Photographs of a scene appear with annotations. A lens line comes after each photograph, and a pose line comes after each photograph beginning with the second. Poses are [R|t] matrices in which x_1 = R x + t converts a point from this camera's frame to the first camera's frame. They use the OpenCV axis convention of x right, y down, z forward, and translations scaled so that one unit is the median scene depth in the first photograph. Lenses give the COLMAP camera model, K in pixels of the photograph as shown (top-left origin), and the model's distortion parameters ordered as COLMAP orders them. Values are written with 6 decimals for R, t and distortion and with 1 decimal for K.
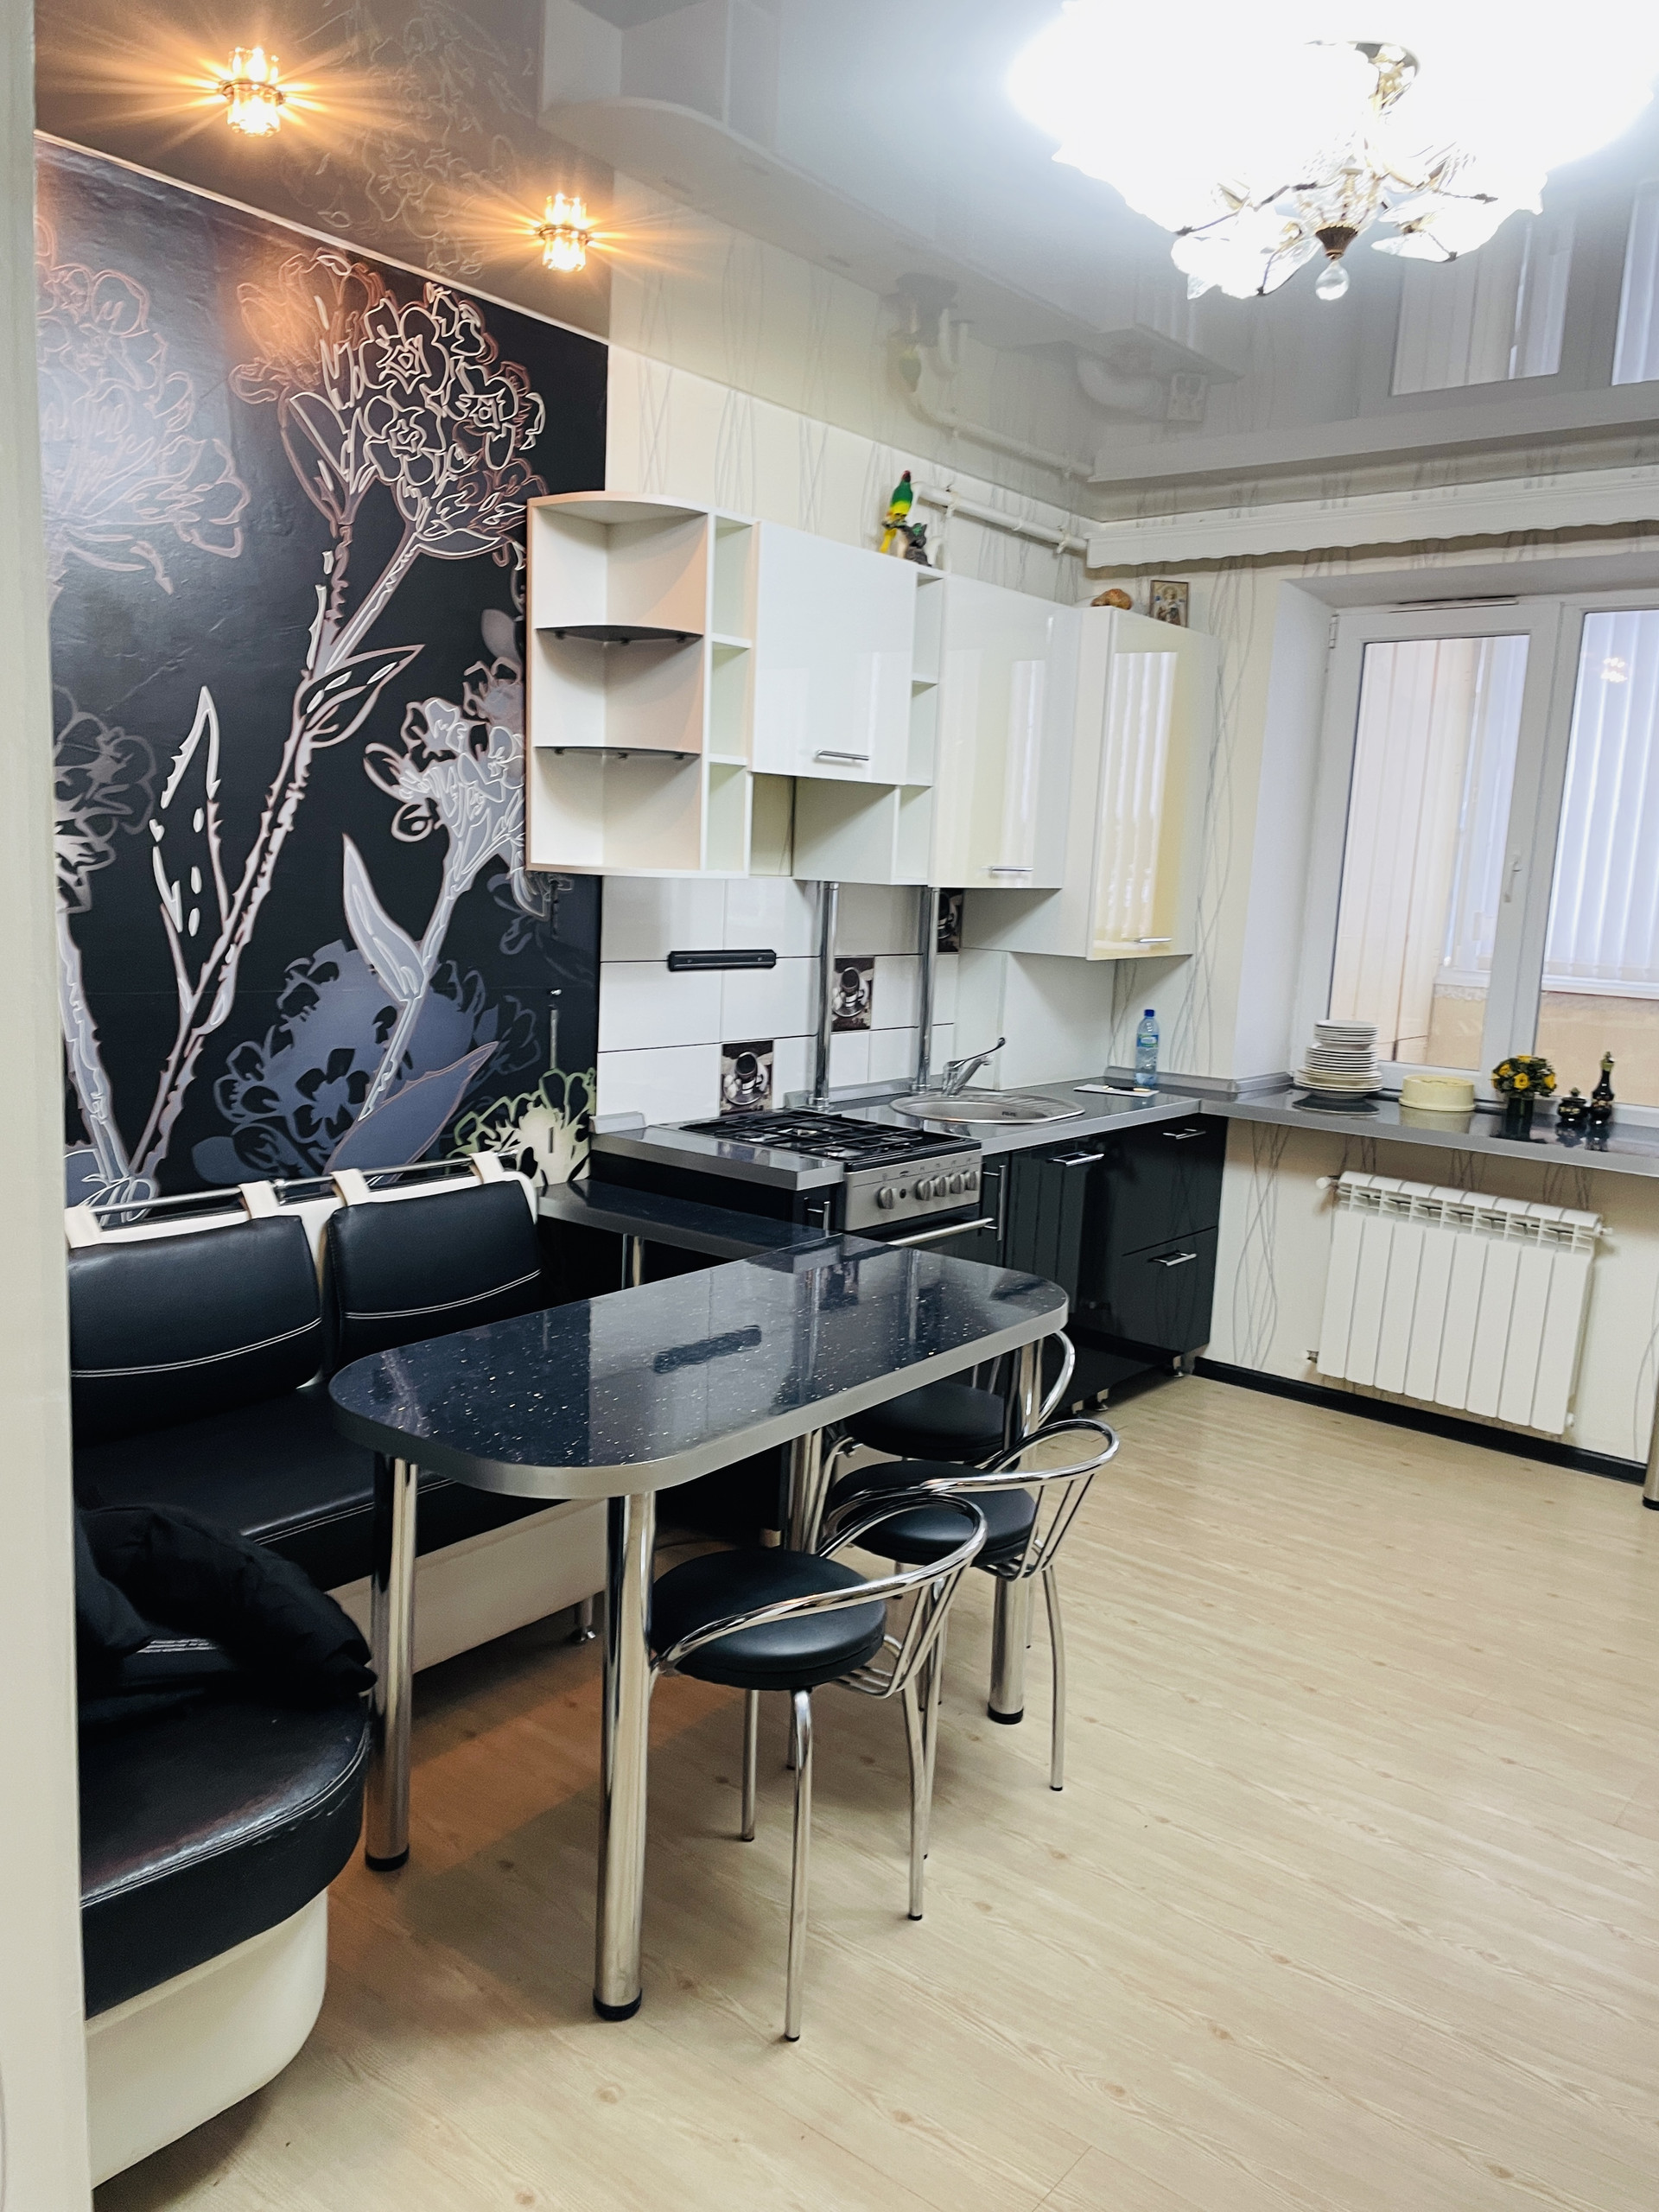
lens RADIAL K [[1661.9, 0, 824.7], [0, 1661.9, 1095.0], [0, 0, 1]] dist [0.100736, -0.129383]
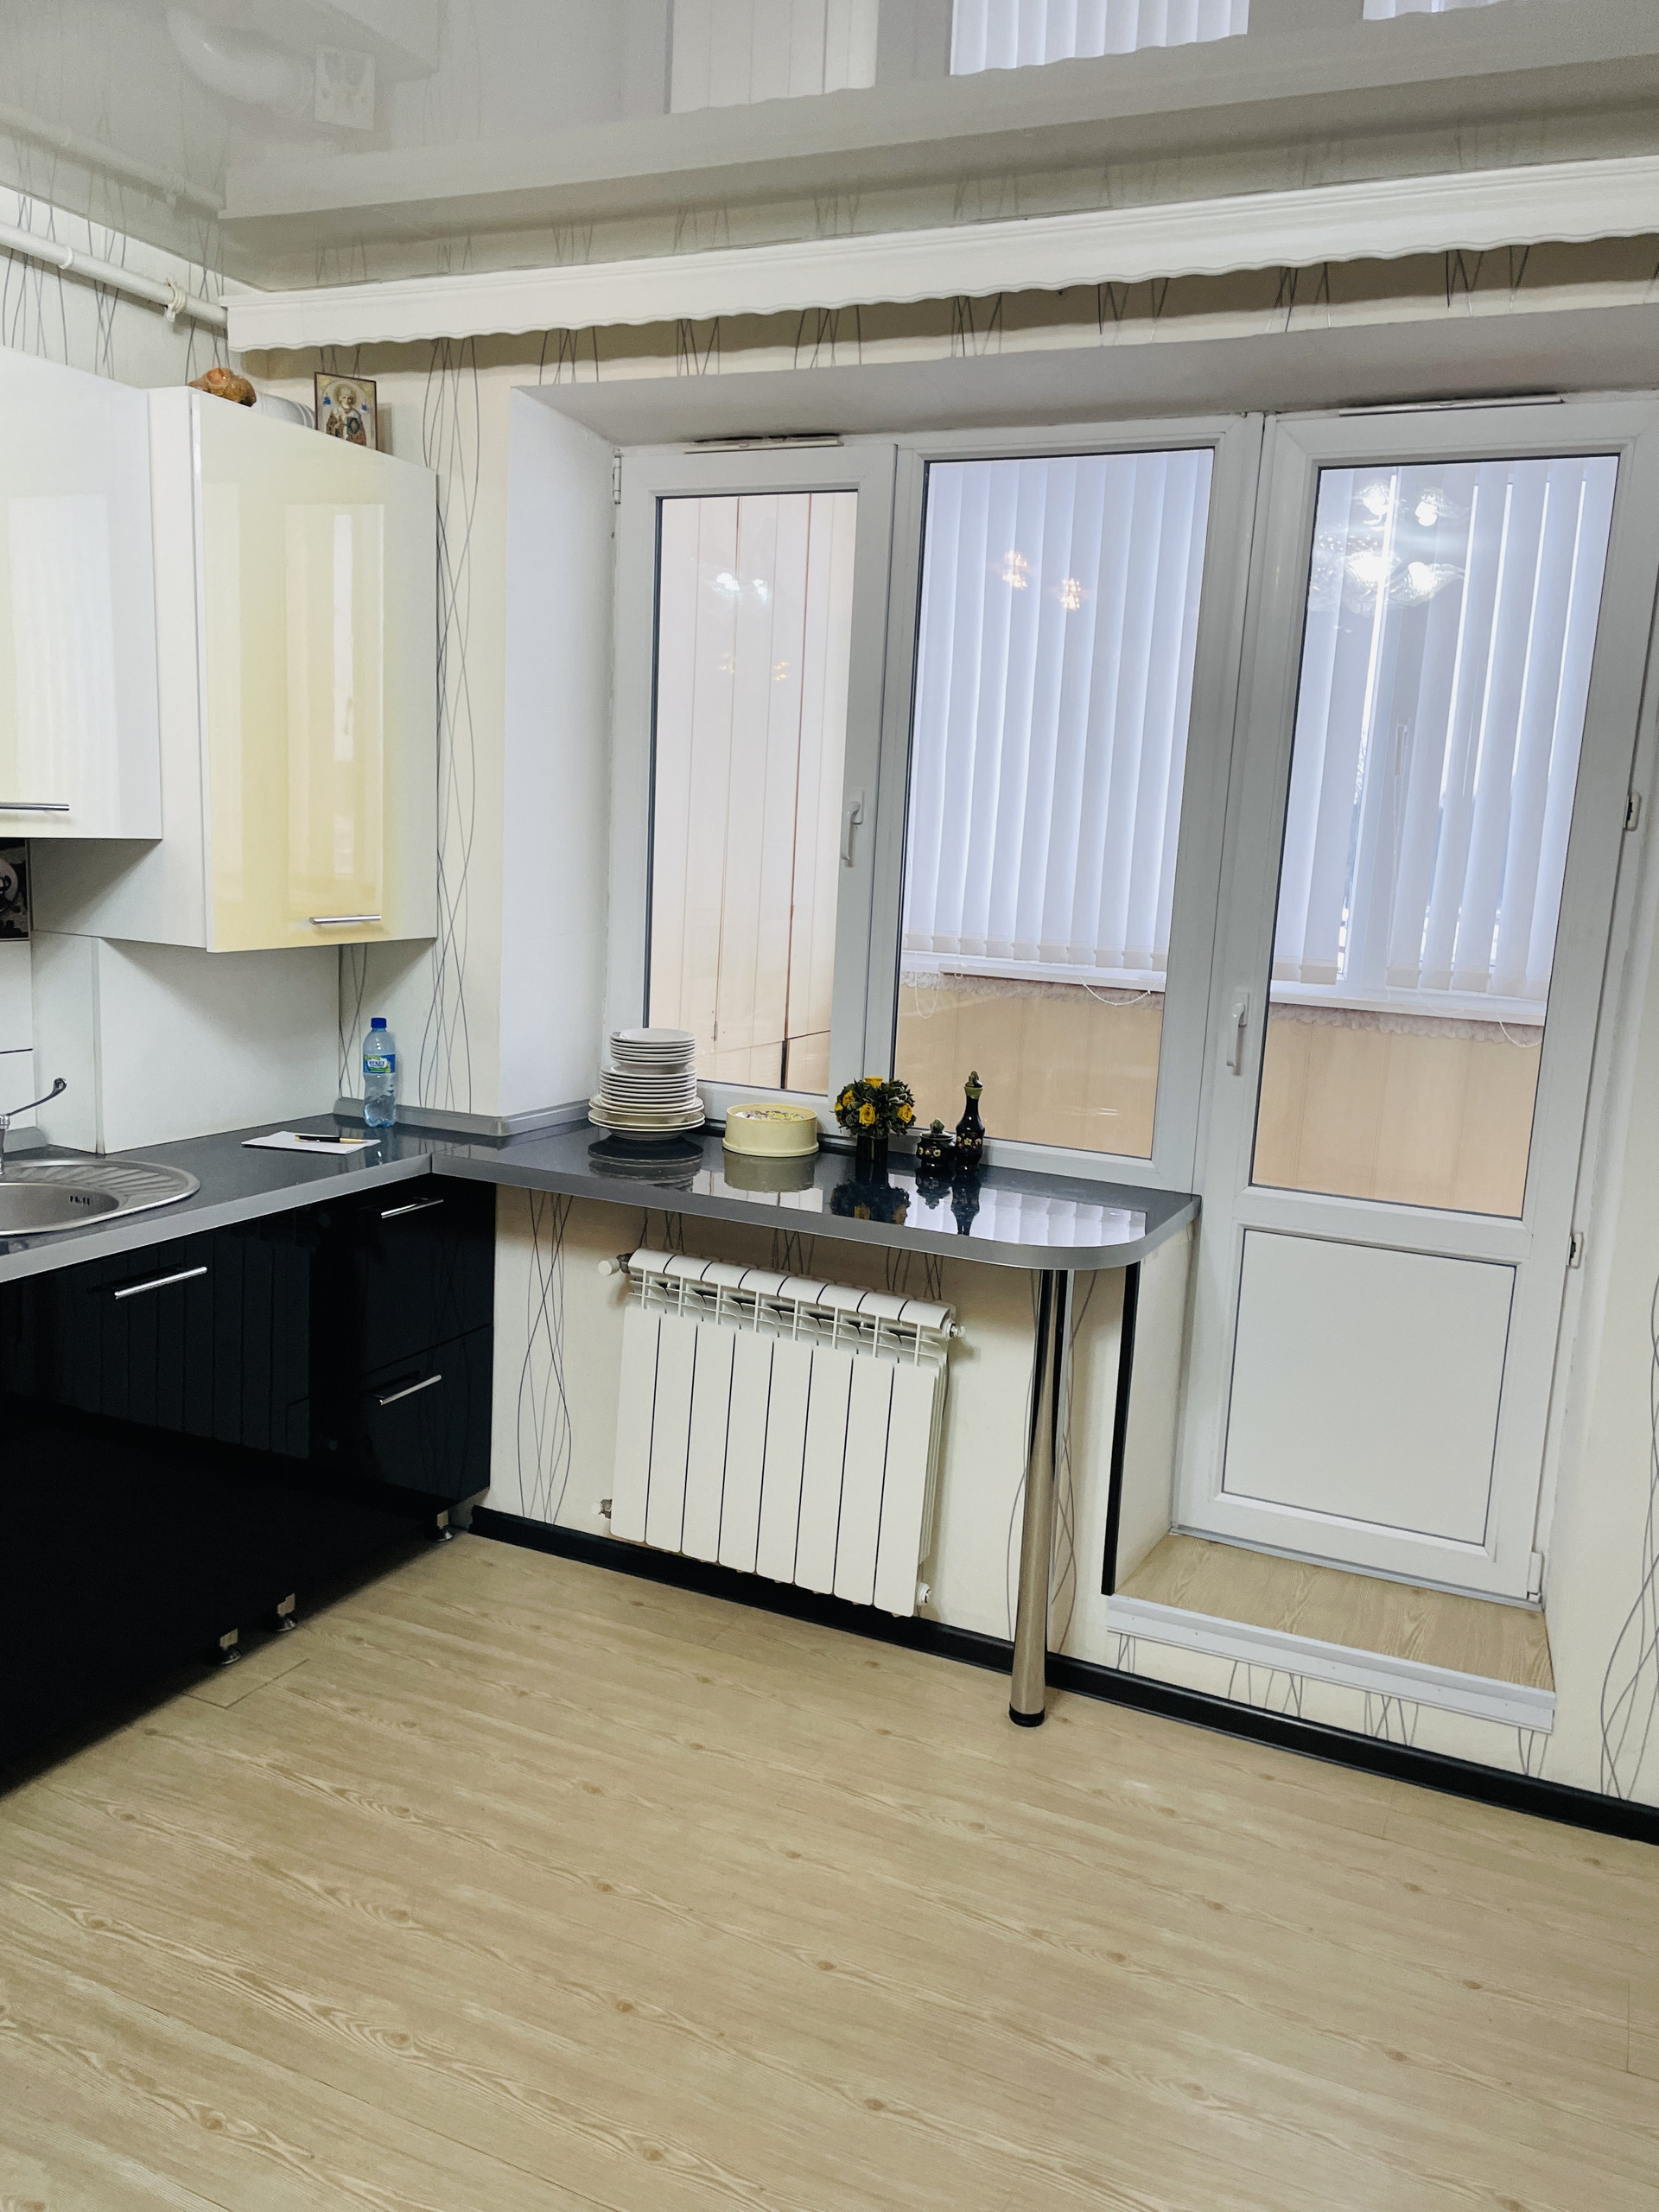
lens RADIAL K [[1661.9, 0, 824.7], [0, 1661.9, 1095.0], [0, 0, 1]] dist [0.100736, -0.129383]
pose [[0.972182, -0.032928, 0.231901, 0.225663], [0.027071, 0.999230, 0.028396, -0.036618], [-0.232657, -0.021328, 0.972325, 0.302086]]
